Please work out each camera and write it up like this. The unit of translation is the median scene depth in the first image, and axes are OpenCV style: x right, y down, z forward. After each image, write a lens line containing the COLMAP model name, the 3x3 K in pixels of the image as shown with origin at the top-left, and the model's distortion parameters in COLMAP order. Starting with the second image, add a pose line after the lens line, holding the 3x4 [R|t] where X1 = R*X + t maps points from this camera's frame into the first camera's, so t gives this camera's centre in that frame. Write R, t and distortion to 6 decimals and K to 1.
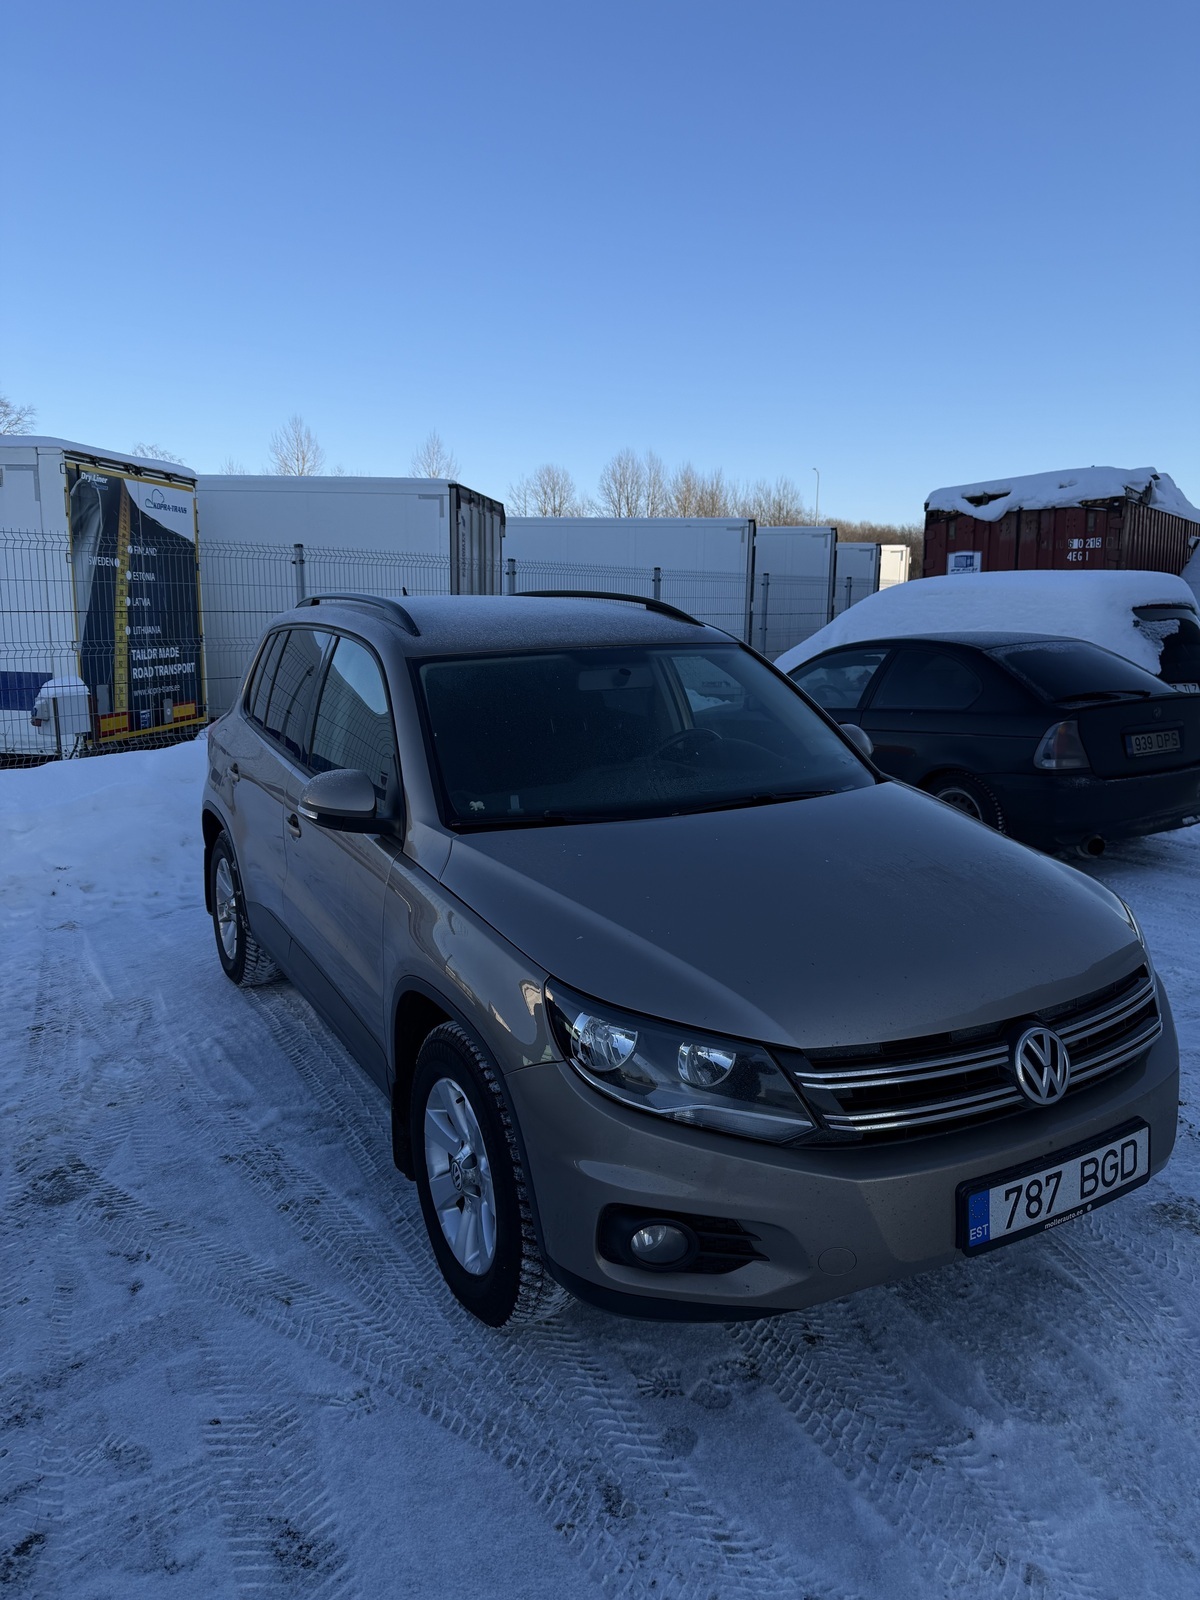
lens RADIAL K [[1120.2, 0, 597.9], [0, 1120.2, 805.4], [0, 0, 1]] dist [0.020435, -0.026808]
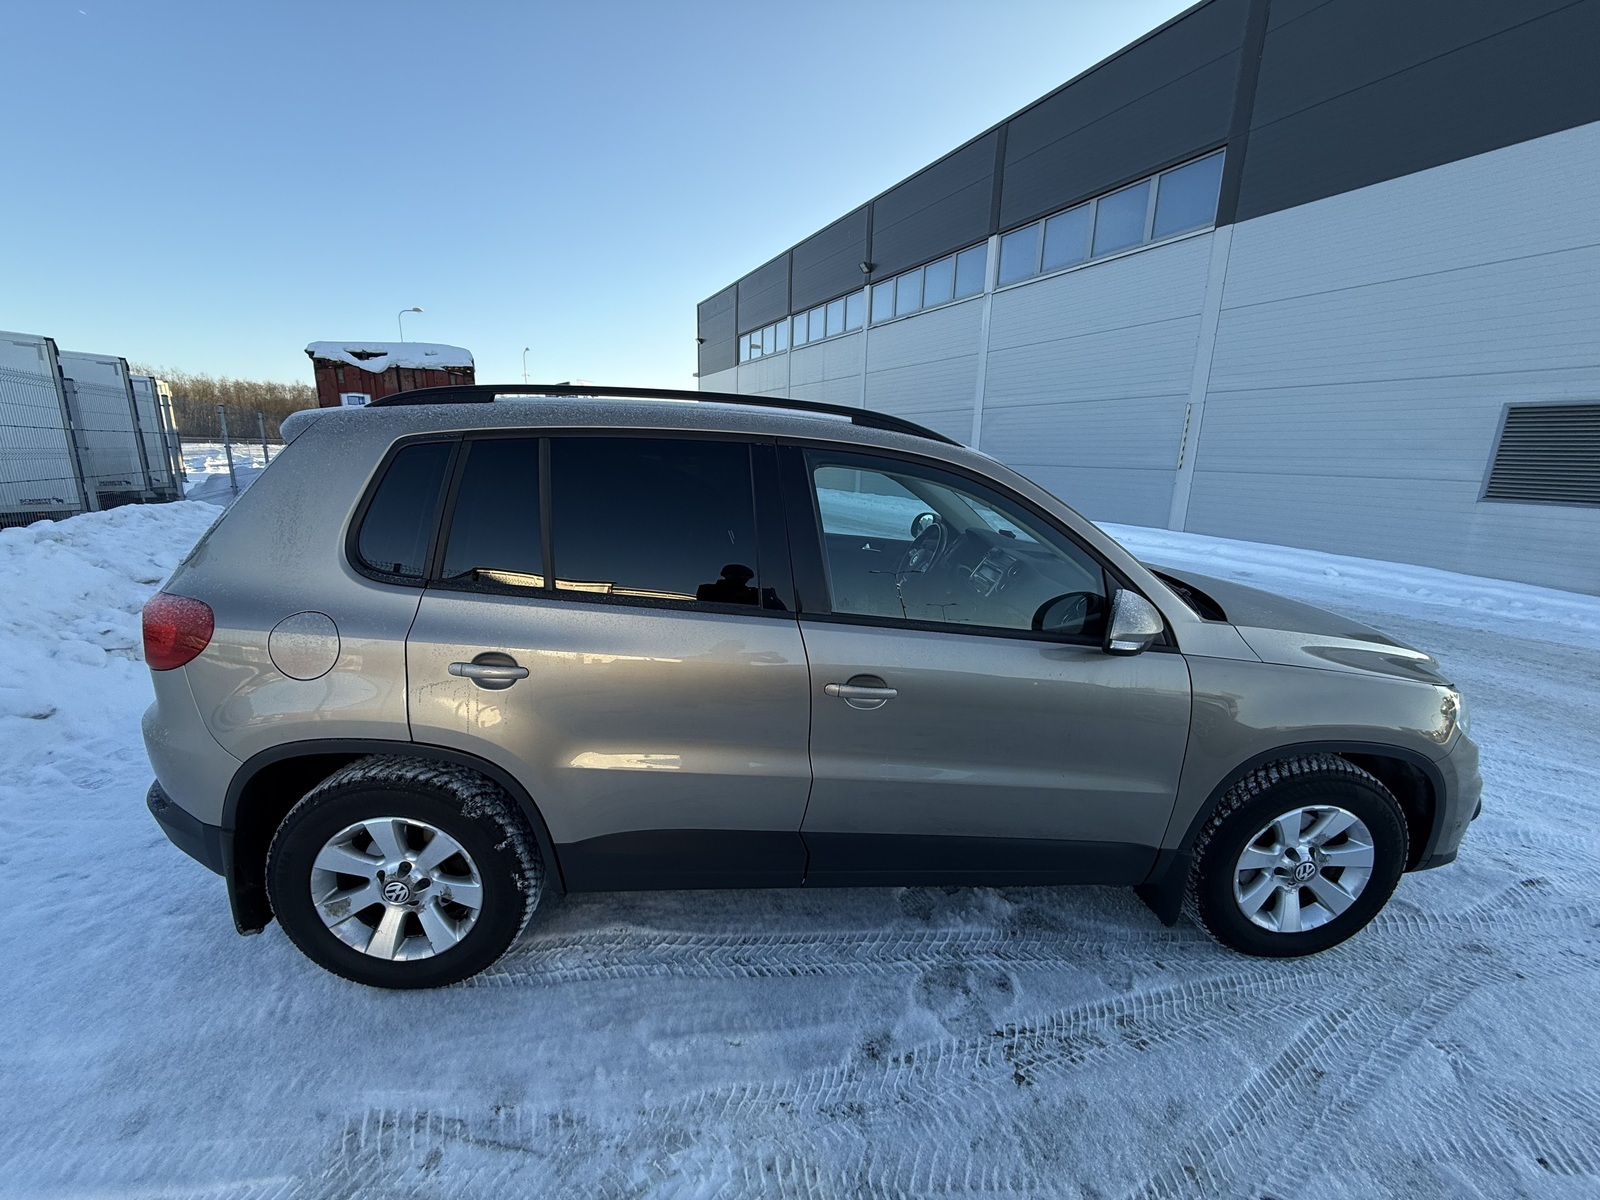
lens RADIAL K [[635.1, 0, 799.4], [0, 635.1, 591.9], [0, 0, 1]] dist [0.001285, 0.000204]
pose [[0.419889, -0.183967, 0.888735, -0.174687], [0.129998, 0.981334, 0.141717, -0.032305], [-0.898217, 0.056028, 0.435967, 0.210280]]
